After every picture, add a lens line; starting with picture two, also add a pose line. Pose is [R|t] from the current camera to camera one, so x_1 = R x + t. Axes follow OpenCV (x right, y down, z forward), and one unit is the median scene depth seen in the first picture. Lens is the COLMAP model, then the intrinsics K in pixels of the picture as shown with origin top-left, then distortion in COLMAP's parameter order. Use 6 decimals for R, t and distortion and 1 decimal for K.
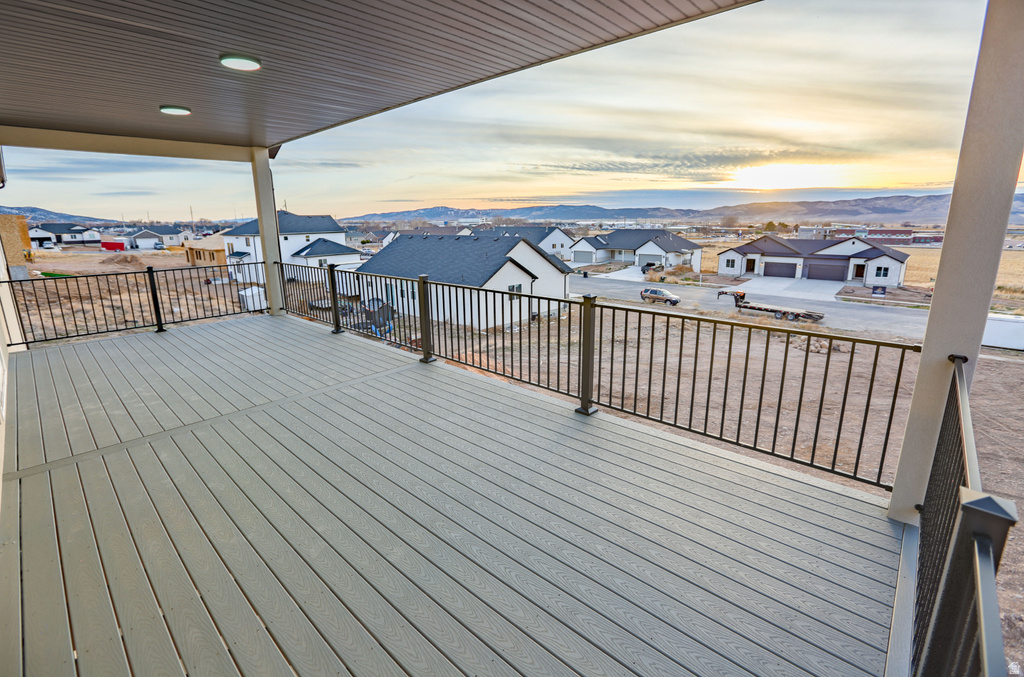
lens RADIAL K [[468.9, 0, 511.8], [0, 468.9, 333.8], [0, 0, 1]] dist [-0.030451, 0.008047]
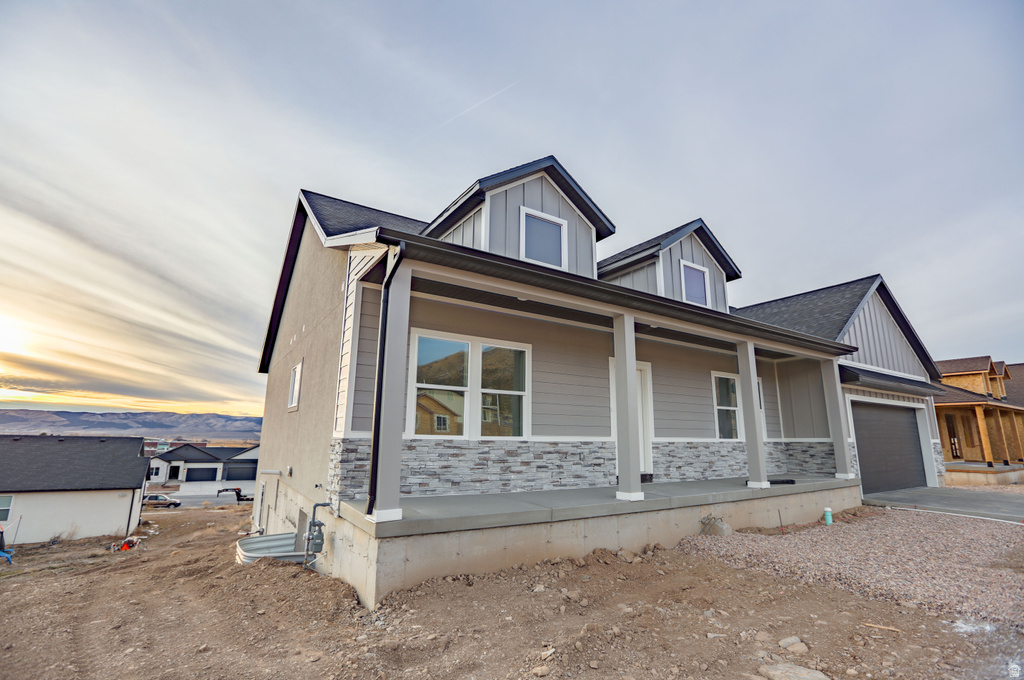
lens RADIAL K [[468.9, 0, 514.7], [0, 468.9, 340.5], [0, 0, 1]] dist [-0.030451, 0.008047]
pose [[0.226958, 0.213986, 0.950105, -0.252343], [0.214449, 0.940638, -0.263081, 0.009113], [-0.950001, 0.263457, 0.167596, 0.005279]]
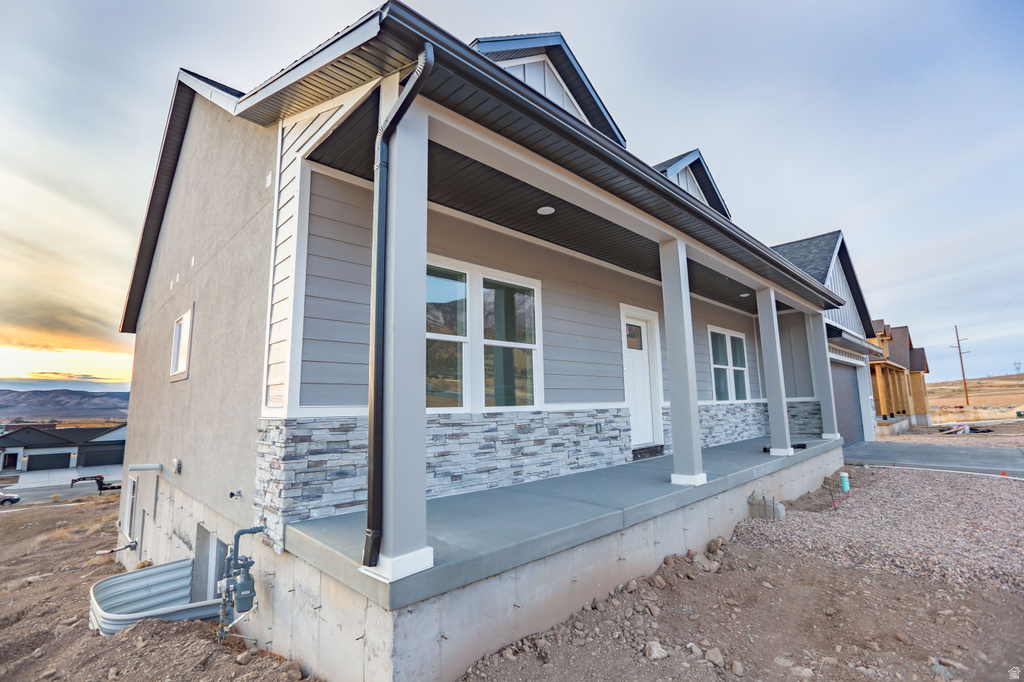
lens RADIAL K [[468.9, 0, 513.4], [0, 468.9, 334.4], [0, 0, 1]] dist [-0.030451, 0.008047]
pose [[0.030266, 0.160567, 0.986561, -0.235476], [0.254145, 0.953339, -0.162957, 0.005039], [-0.966692, 0.255662, -0.011954, 0.019680]]
